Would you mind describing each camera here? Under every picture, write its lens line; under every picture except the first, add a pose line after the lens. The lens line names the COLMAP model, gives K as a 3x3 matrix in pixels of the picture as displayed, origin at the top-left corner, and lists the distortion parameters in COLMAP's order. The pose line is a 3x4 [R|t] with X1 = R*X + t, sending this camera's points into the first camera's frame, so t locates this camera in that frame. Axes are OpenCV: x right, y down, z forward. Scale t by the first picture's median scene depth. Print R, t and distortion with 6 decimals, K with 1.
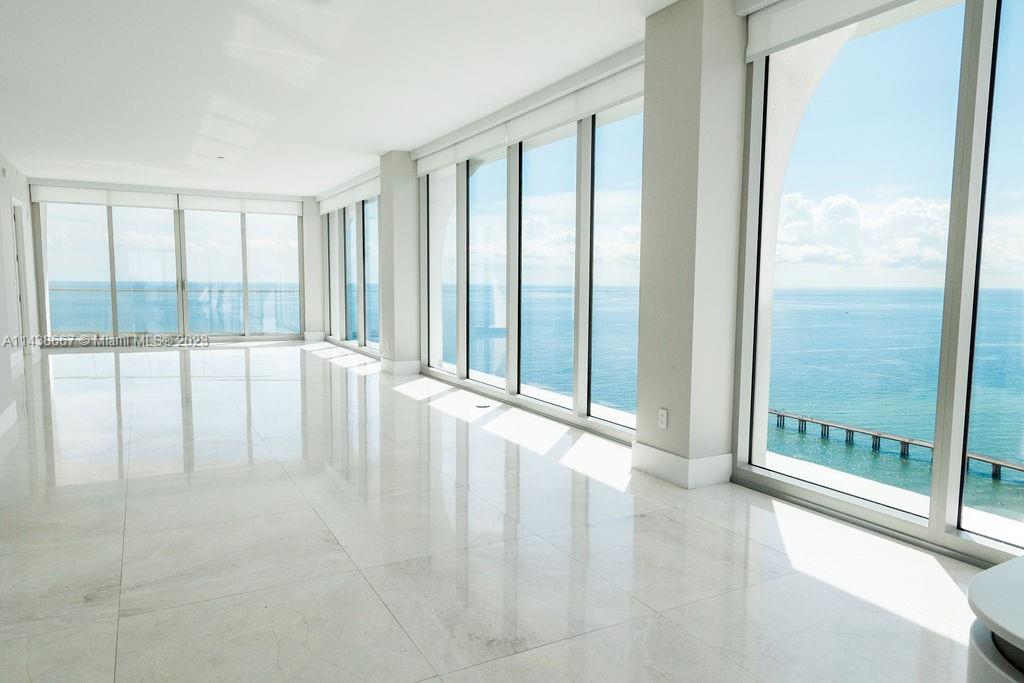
lens RADIAL K [[671.5, 0, 529.2], [0, 671.5, 343.9], [0, 0, 1]] dist [0.016439, 0.002313]
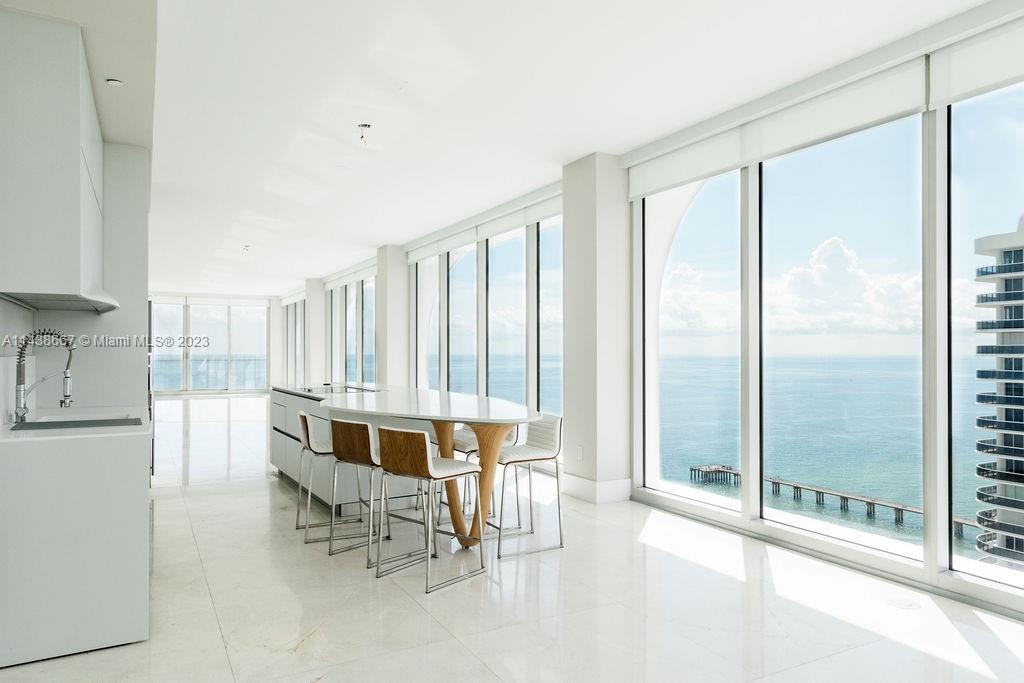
lens RADIAL K [[671.5, 0, 505.1], [0, 671.5, 347.8], [0, 0, 1]] dist [0.016439, 0.002313]
pose [[0.999435, -0.008753, -0.032451, 0.069454], [0.005555, 0.995235, -0.097347, 0.022990], [0.033148, 0.097112, 0.994721, -0.267298]]
